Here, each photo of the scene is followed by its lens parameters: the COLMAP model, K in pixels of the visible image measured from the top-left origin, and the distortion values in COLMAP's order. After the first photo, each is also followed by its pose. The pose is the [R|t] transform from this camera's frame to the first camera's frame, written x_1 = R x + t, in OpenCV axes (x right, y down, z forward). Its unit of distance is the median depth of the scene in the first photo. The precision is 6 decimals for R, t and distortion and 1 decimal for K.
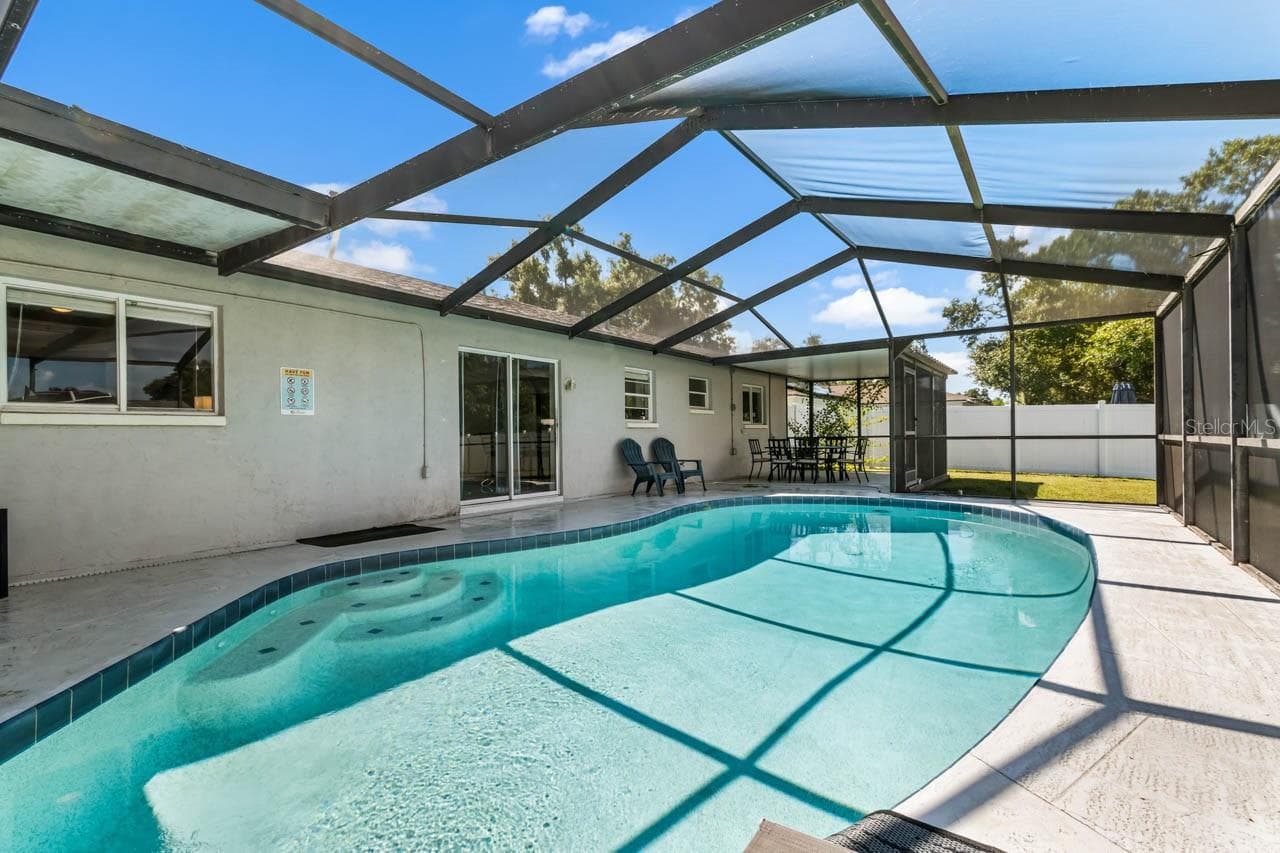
lens RADIAL K [[568.9, 0, 641.6], [0, 568.9, 431.6], [0, 0, 1]] dist [-0.001563, -0.000126]
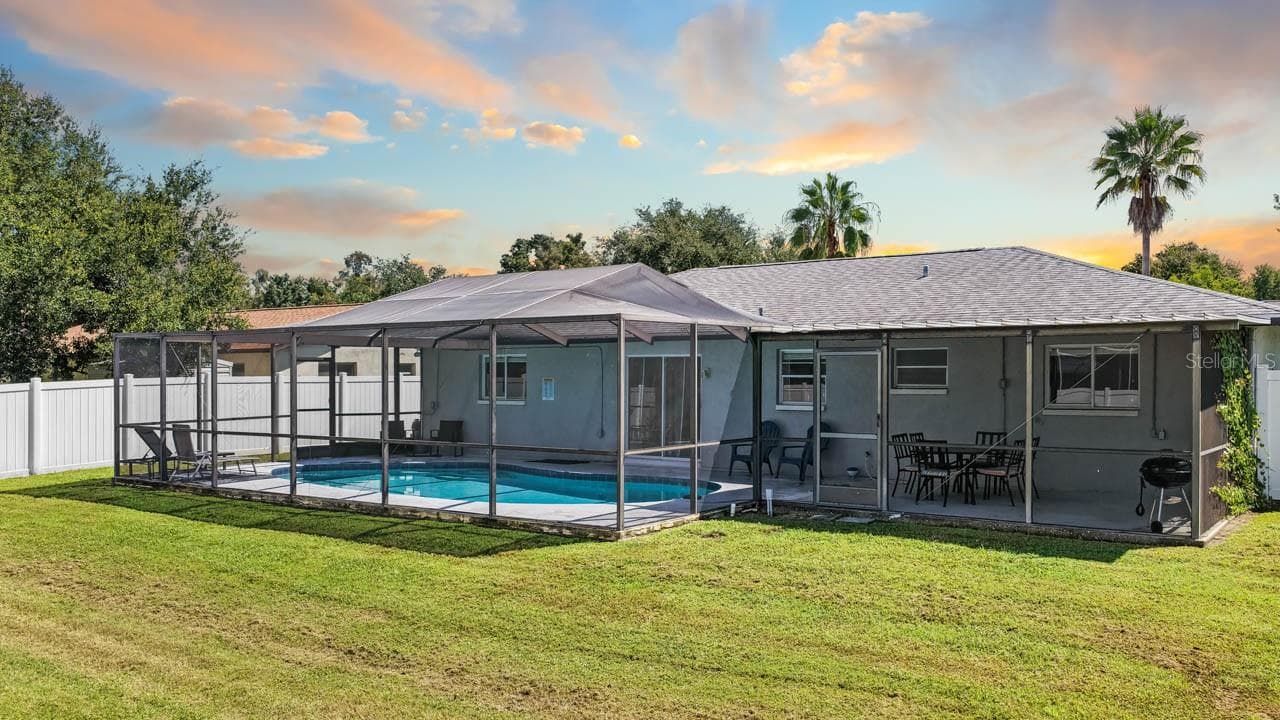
lens RADIAL K [[1057.7, 0, 640.0], [0, 1057.7, 360.0], [0, 0, 1]] dist [-0.004595, 0.008849]
pose [[0.015690, 0.002864, -0.999873, 1.909028], [0.010892, 0.999936, 0.003035, -0.106797], [0.999818, -0.010938, 0.015657, 0.735031]]
